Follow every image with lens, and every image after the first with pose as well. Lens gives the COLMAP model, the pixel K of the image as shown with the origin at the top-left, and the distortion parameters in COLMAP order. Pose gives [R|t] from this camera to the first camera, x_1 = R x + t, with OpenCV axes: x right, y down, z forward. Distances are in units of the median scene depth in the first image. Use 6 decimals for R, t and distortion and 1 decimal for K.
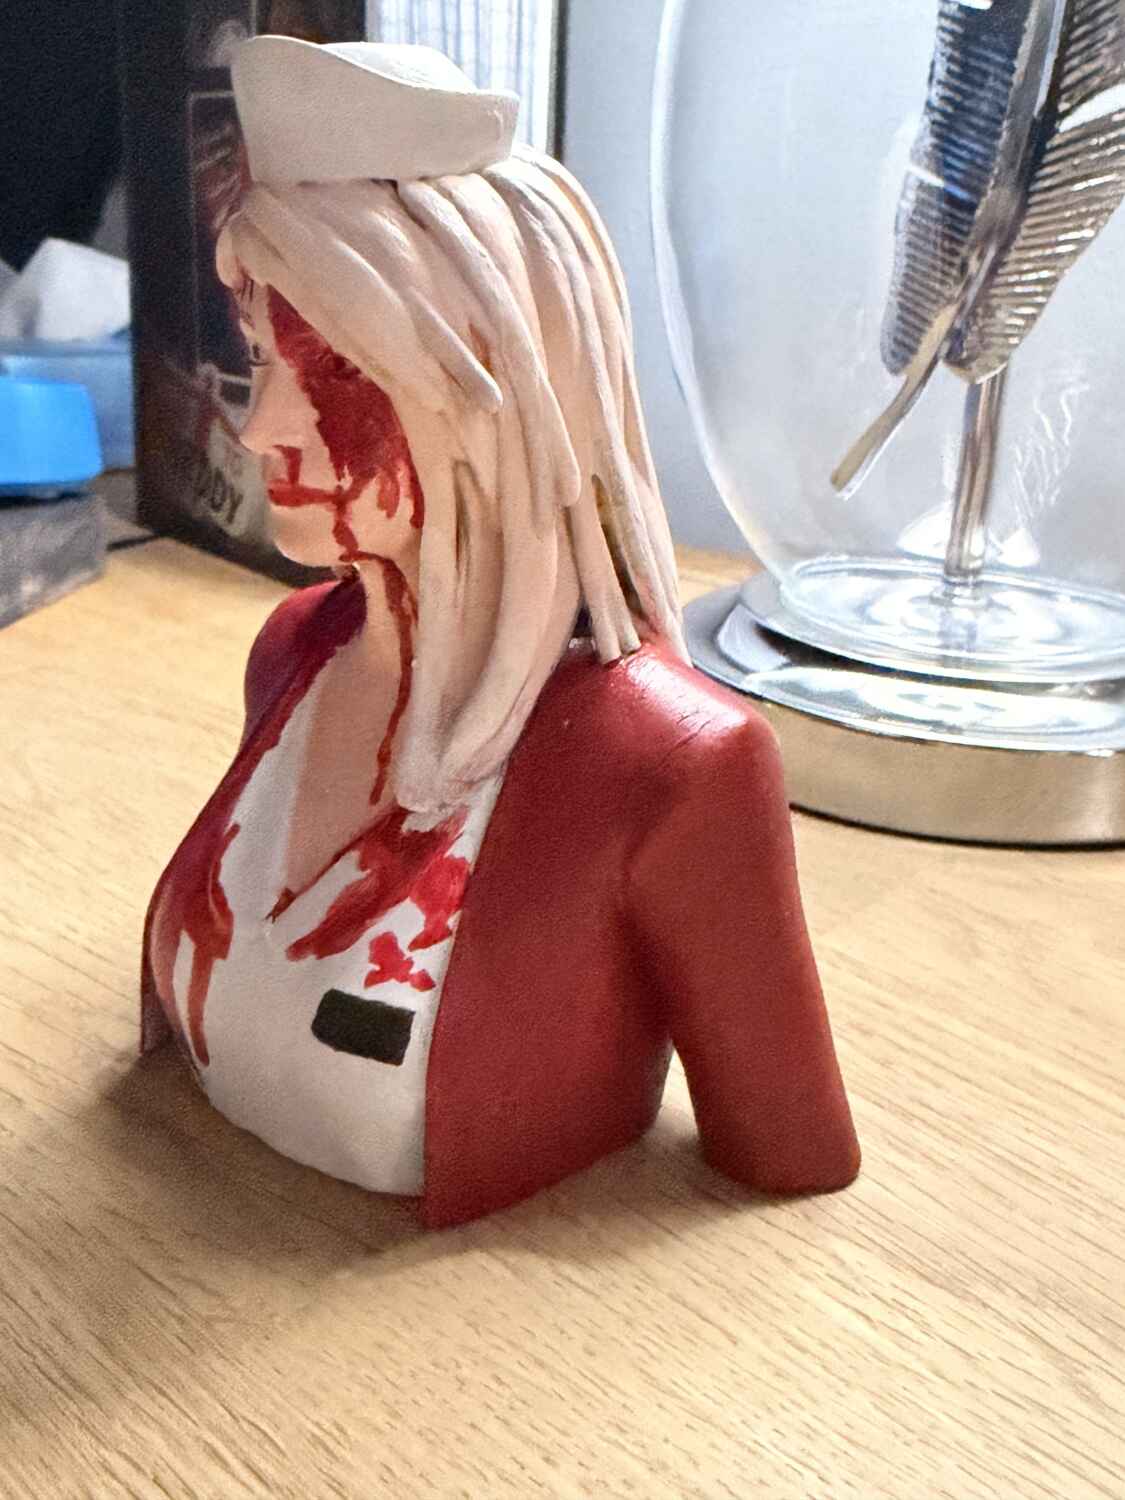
lens RADIAL K [[1504.8, 0, 562.6], [0, 1504.8, 745.9], [0, 0, 1]] dist [-0.003093, 0.000000]
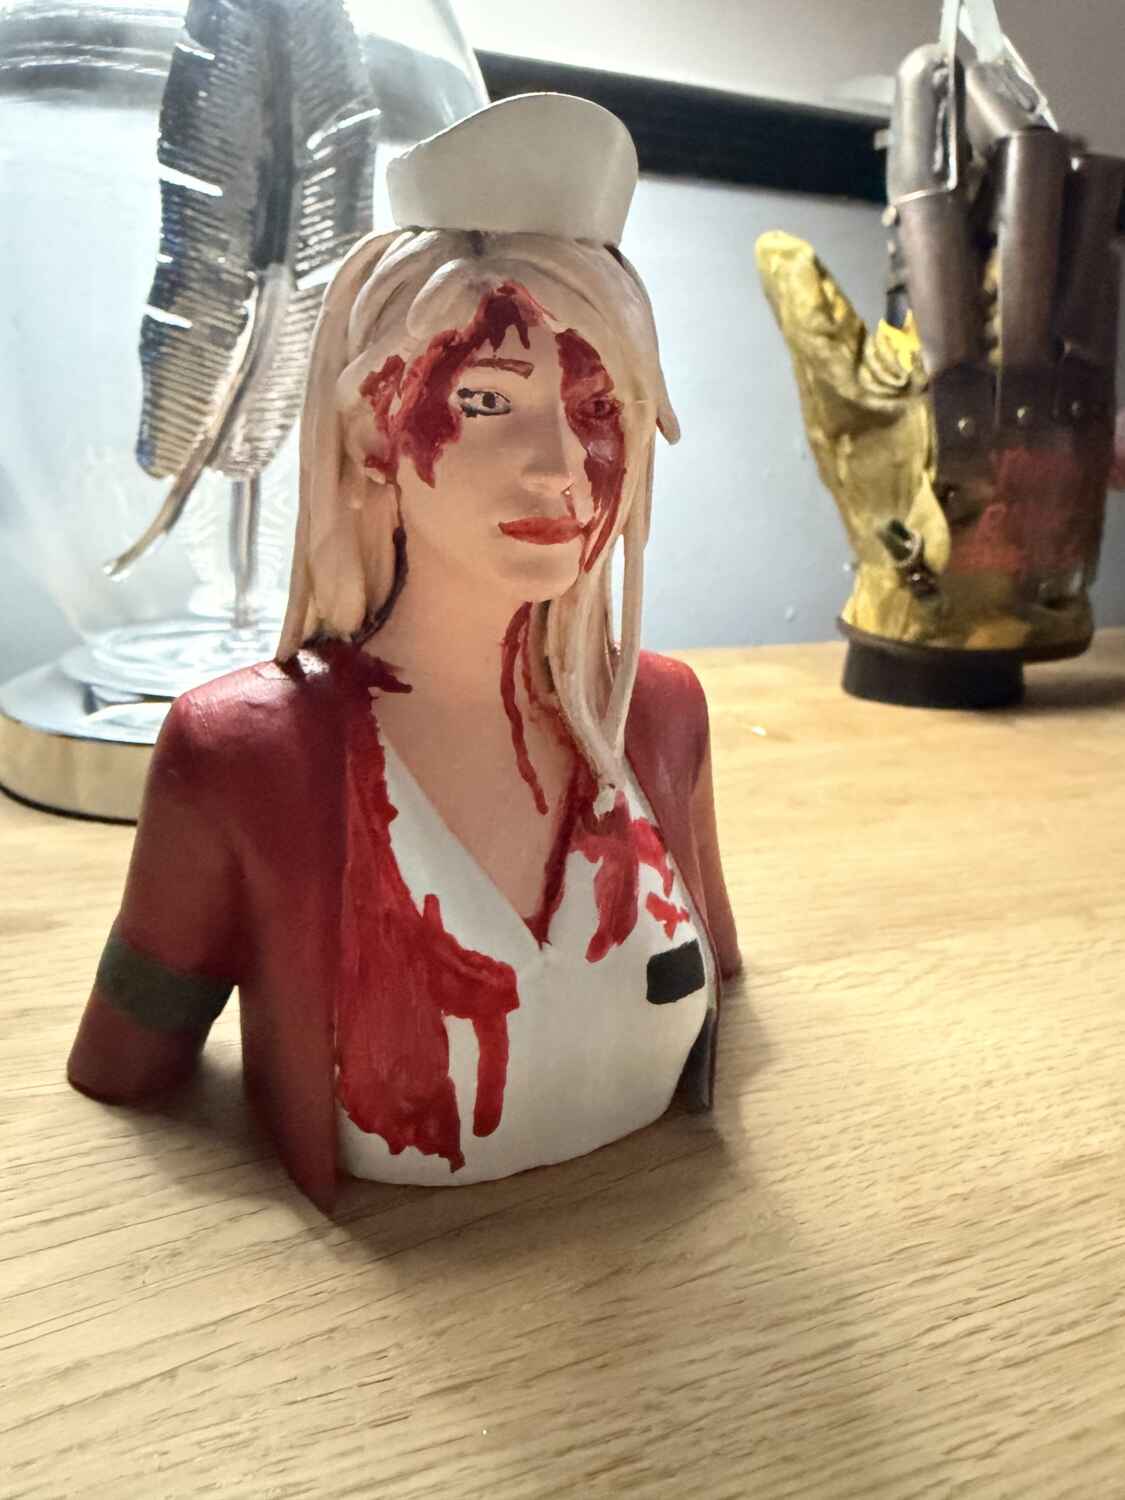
lens RADIAL K [[1069.5, 0, 567.2], [0, 1069.5, 735.7], [0, 0, 1]] dist [-0.000731, -0.000857]
pose [[0.426085, -0.262089, 0.865887, -0.836277], [0.304727, 0.942765, 0.135408, -0.125169], [-0.851817, 0.206164, 0.481564, 0.628846]]
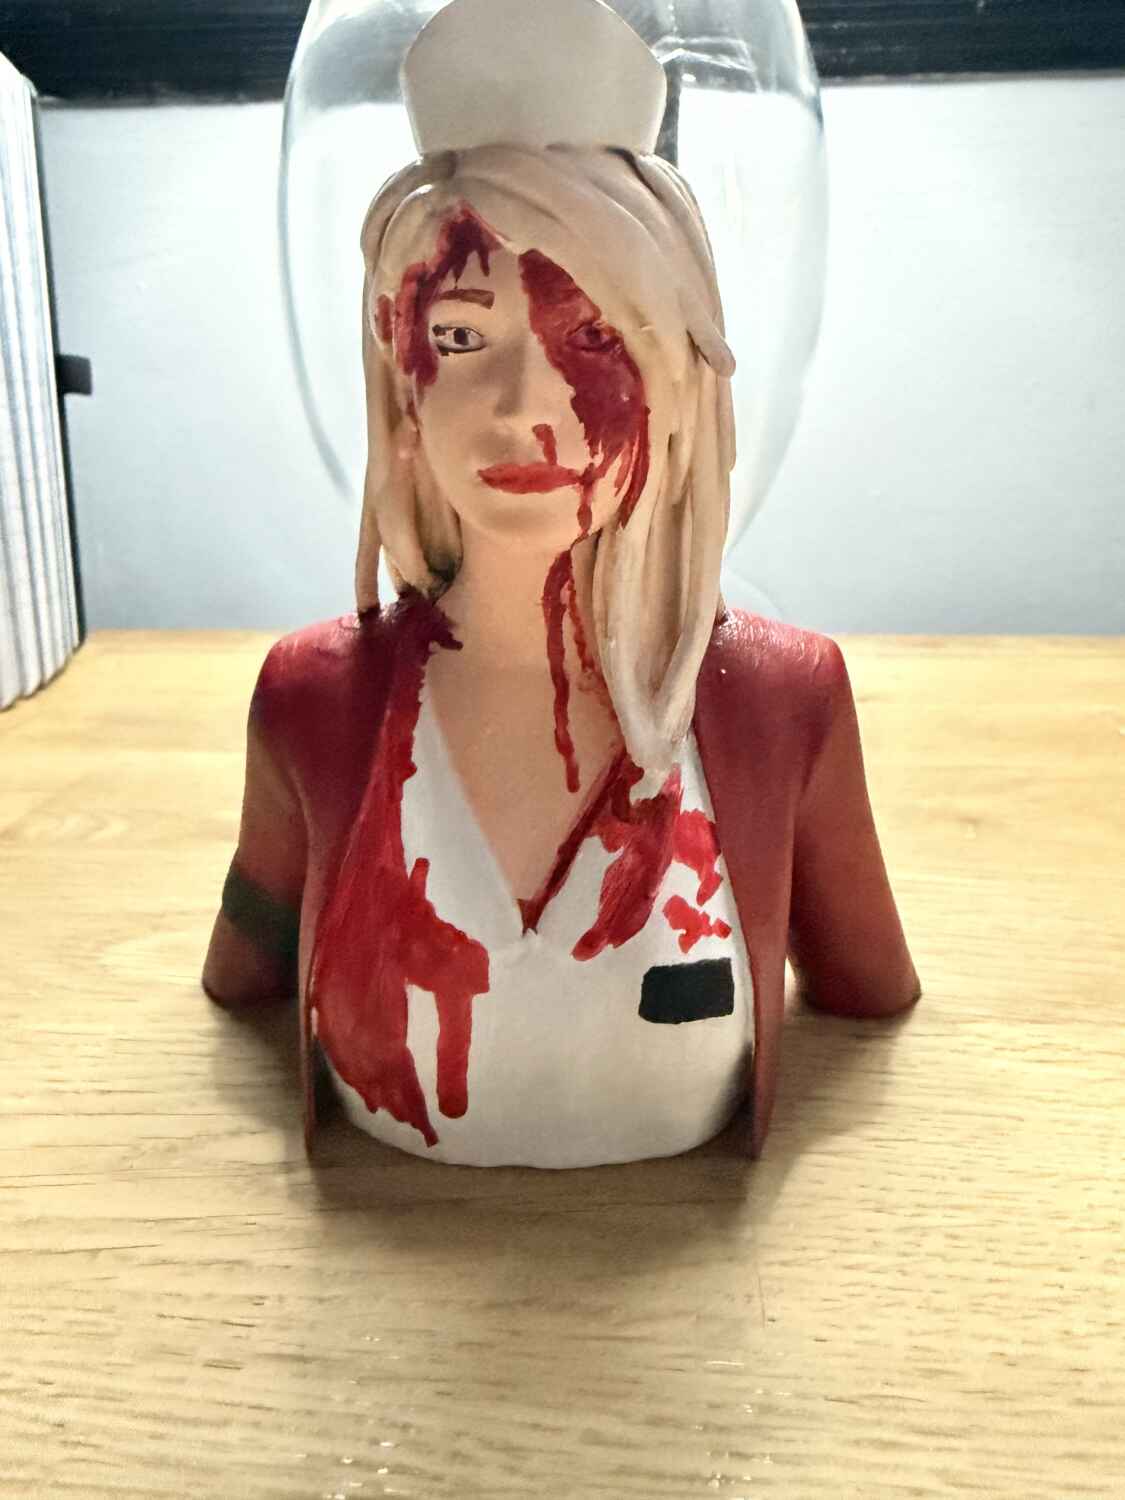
lens RADIAL K [[1069.5, 0, 558.4], [0, 1069.5, 724.0], [0, 0, 1]] dist [-0.000731, -0.000857]
pose [[0.786037, -0.216999, 0.578841, -0.577458], [0.249746, 0.968020, 0.023753, -0.027464], [-0.565484, 0.125892, 0.815094, 0.434807]]
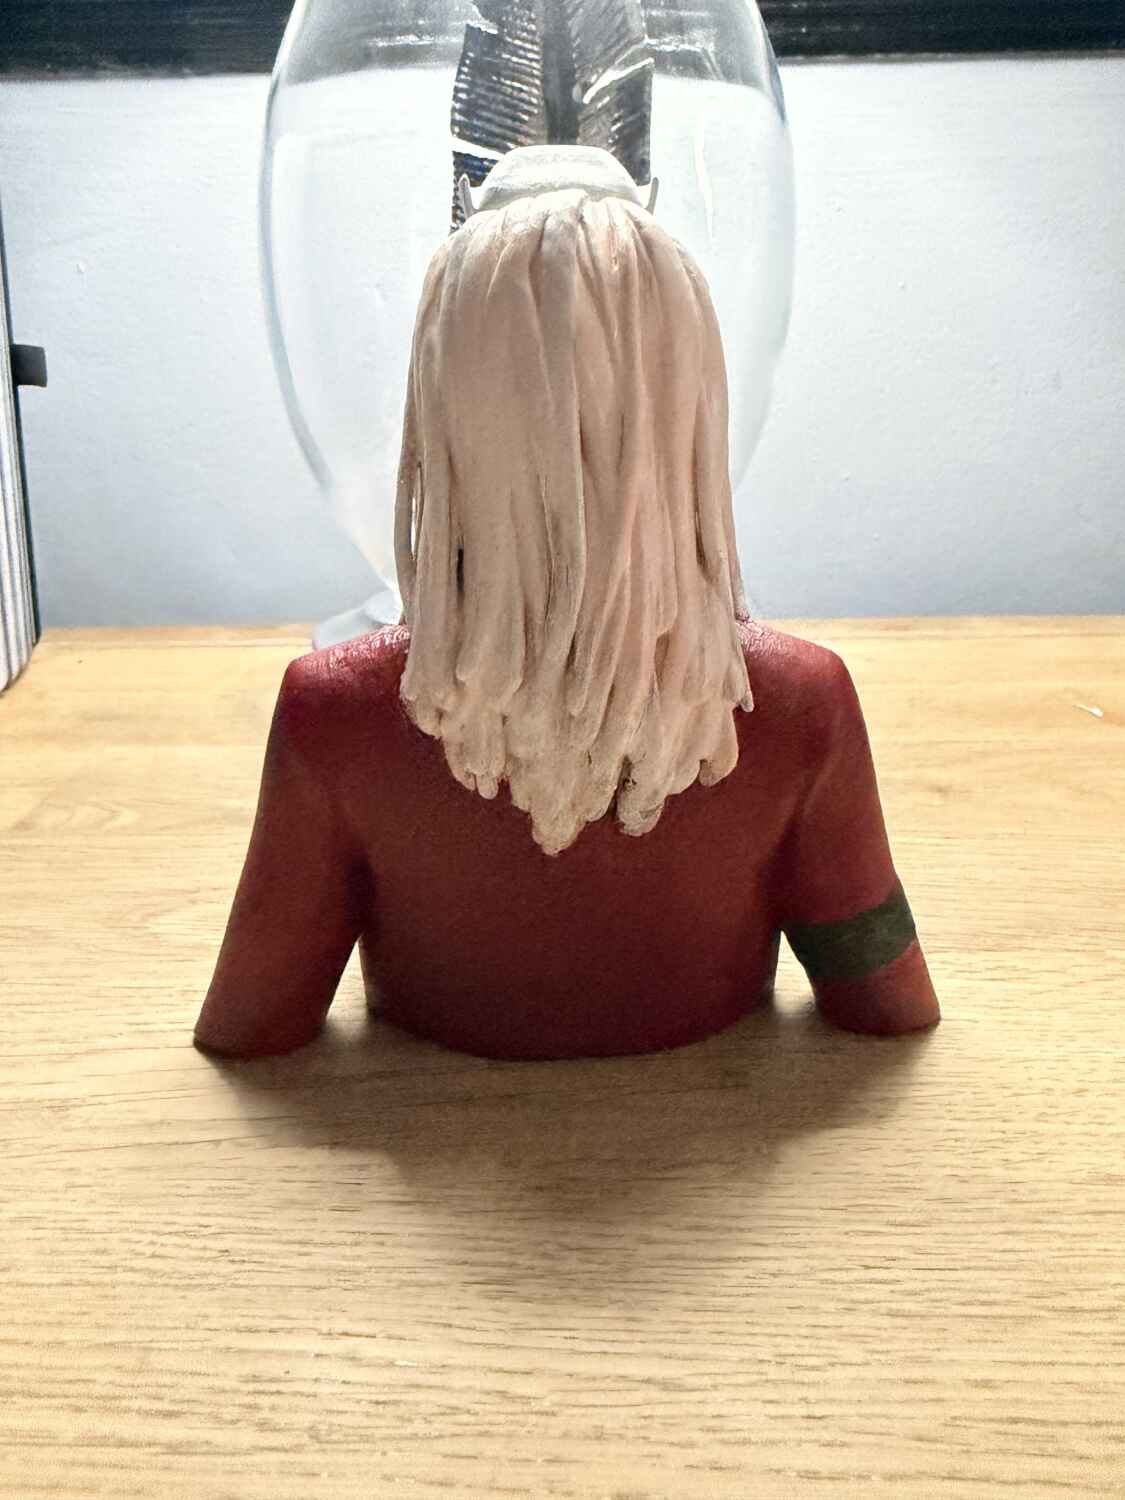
lens RADIAL K [[1206.0, 0, 557.4], [0, 1206.0, 748.0], [0, 0, 1]] dist [-0.005350, -0.000345]
pose [[0.749316, -0.246081, 0.614792, -0.788955], [0.270610, 0.961123, 0.054884, -0.029040], [-0.604397, 0.125244, 0.786777, 0.276258]]
